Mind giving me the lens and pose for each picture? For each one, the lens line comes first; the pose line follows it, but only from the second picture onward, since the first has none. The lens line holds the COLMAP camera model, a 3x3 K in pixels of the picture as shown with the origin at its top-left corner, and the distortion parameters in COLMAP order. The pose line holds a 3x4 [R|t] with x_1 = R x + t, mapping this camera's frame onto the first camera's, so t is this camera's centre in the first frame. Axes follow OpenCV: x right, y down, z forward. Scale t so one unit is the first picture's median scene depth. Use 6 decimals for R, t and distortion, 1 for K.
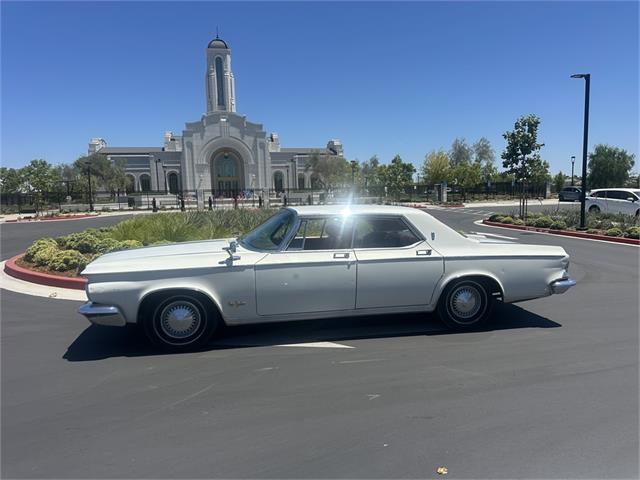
lens RADIAL K [[462.7, 0, 320.4], [0, 462.7, 246.2], [0, 0, 1]] dist [0.053088, -0.066863]
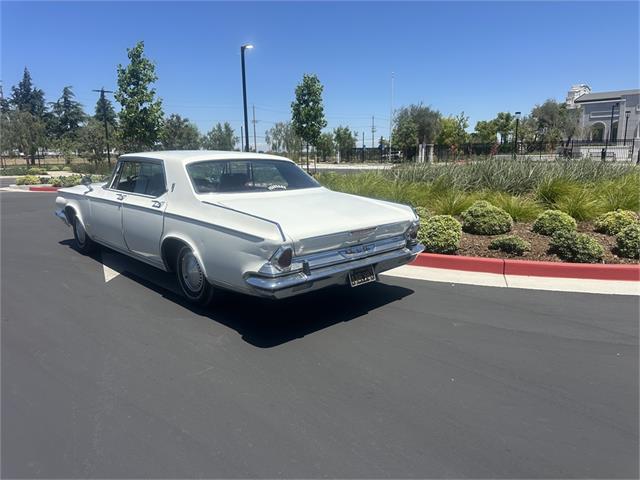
lens RADIAL K [[462.7, 0, 323.8], [0, 462.7, 239.2], [0, 0, 1]] dist [0.053088, -0.066863]
pose [[0.512812, 0.170653, -0.841369, 0.207680], [-0.097021, 0.985286, 0.140709, -0.014123], [0.853001, 0.009473, 0.521823, 0.142891]]
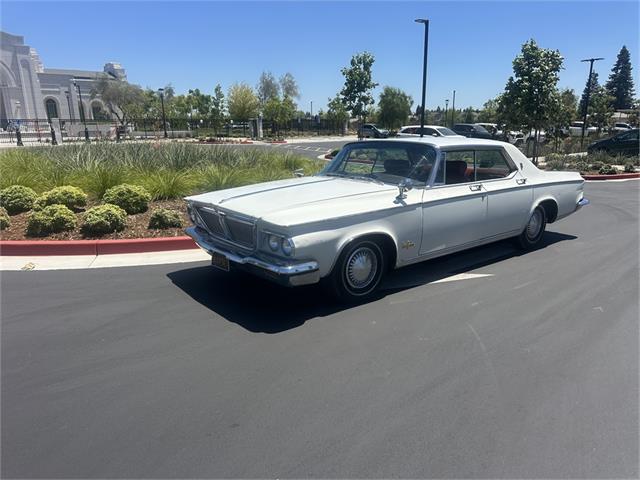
lens RADIAL K [[462.7, 0, 313.4], [0, 462.7, 250.0], [0, 0, 1]] dist [0.053088, -0.066863]
pose [[0.885377, -0.107425, 0.452290, -0.128566], [0.042151, 0.987477, 0.152027, -0.002727], [-0.462958, -0.115536, 0.878818, 0.043255]]
